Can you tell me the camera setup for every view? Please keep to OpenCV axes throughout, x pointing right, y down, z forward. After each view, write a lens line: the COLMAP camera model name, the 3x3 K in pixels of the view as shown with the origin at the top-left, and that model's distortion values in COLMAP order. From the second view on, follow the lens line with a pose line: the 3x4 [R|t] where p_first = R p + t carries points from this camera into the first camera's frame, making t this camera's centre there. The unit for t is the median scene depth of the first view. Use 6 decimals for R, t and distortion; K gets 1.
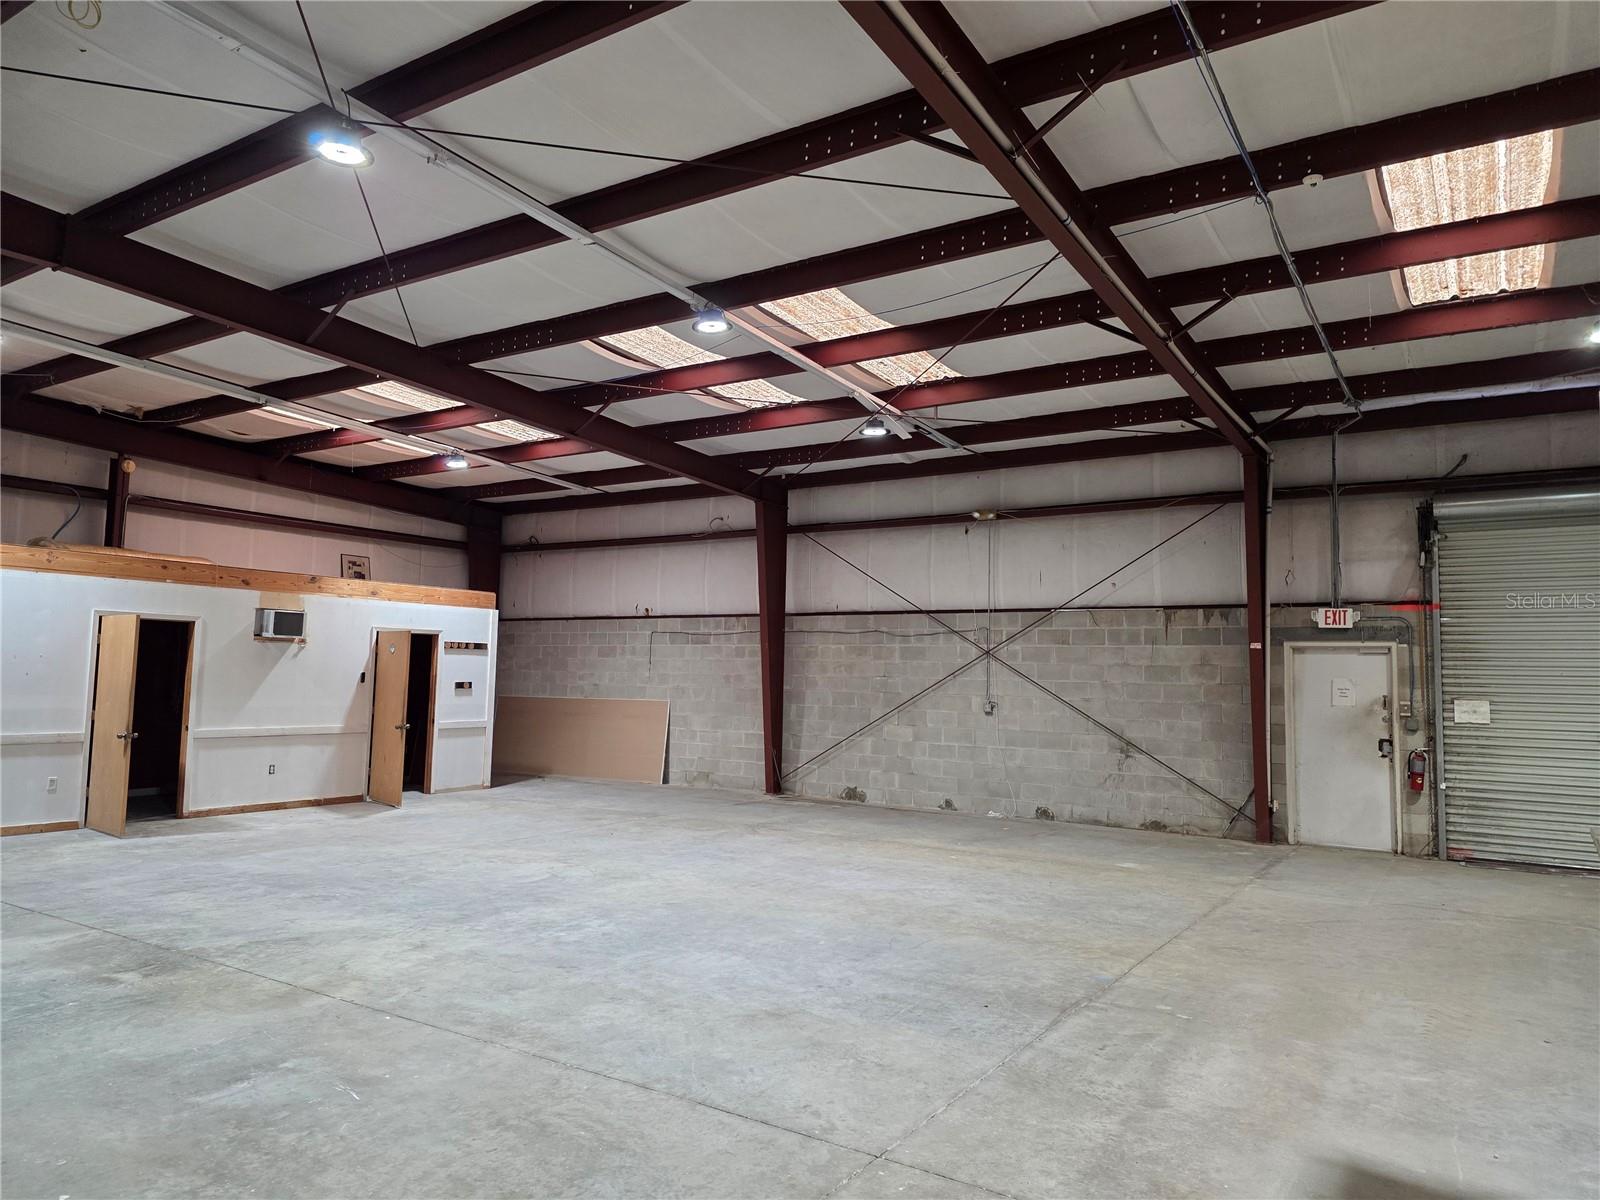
lens RADIAL K [[1022.1, 0, 804.8], [0, 1022.1, 538.1], [0, 0, 1]] dist [0.059153, -0.087893]
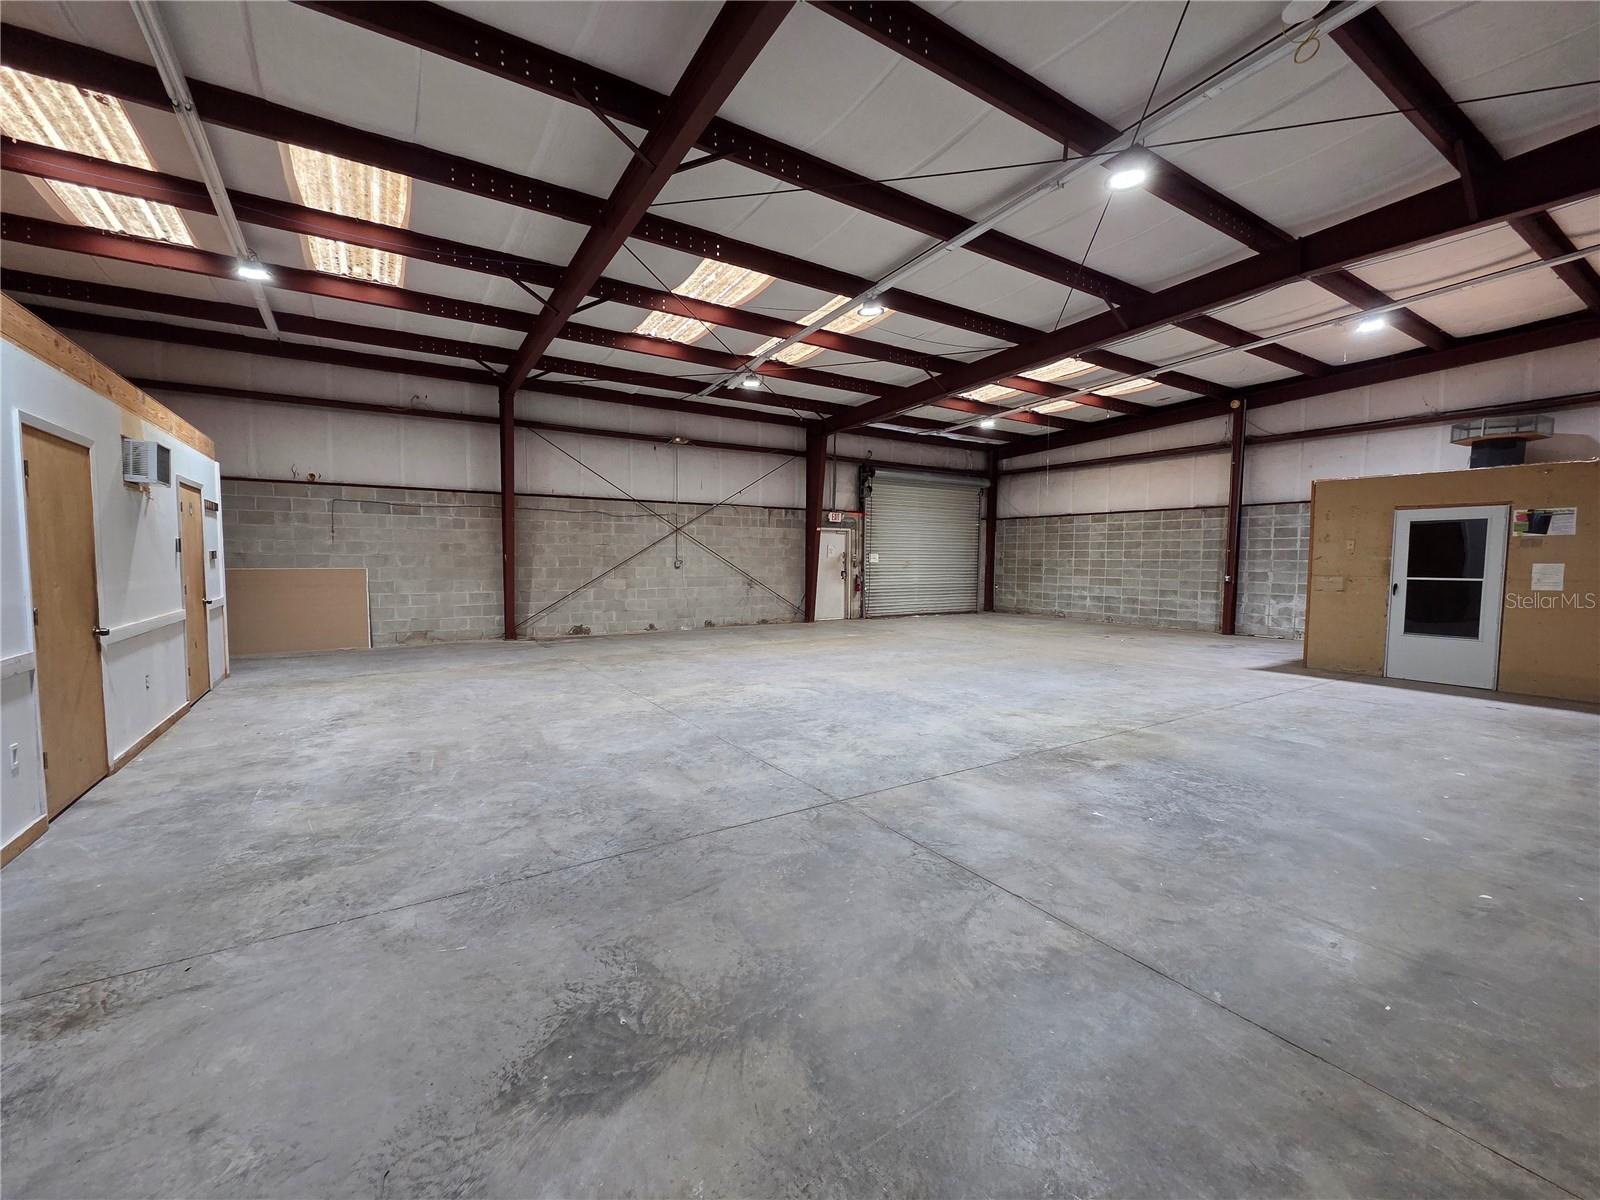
lens RADIAL K [[659.3, 0, 796.0], [0, 659.3, 601.0], [0, 0, 1]] dist [0.002353, 0.000003]
pose [[0.409635, -0.084477, 0.908330, -0.653210], [-0.125521, 0.981013, 0.147844, 0.046509], [-0.903573, -0.174576, 0.391253, 0.413784]]
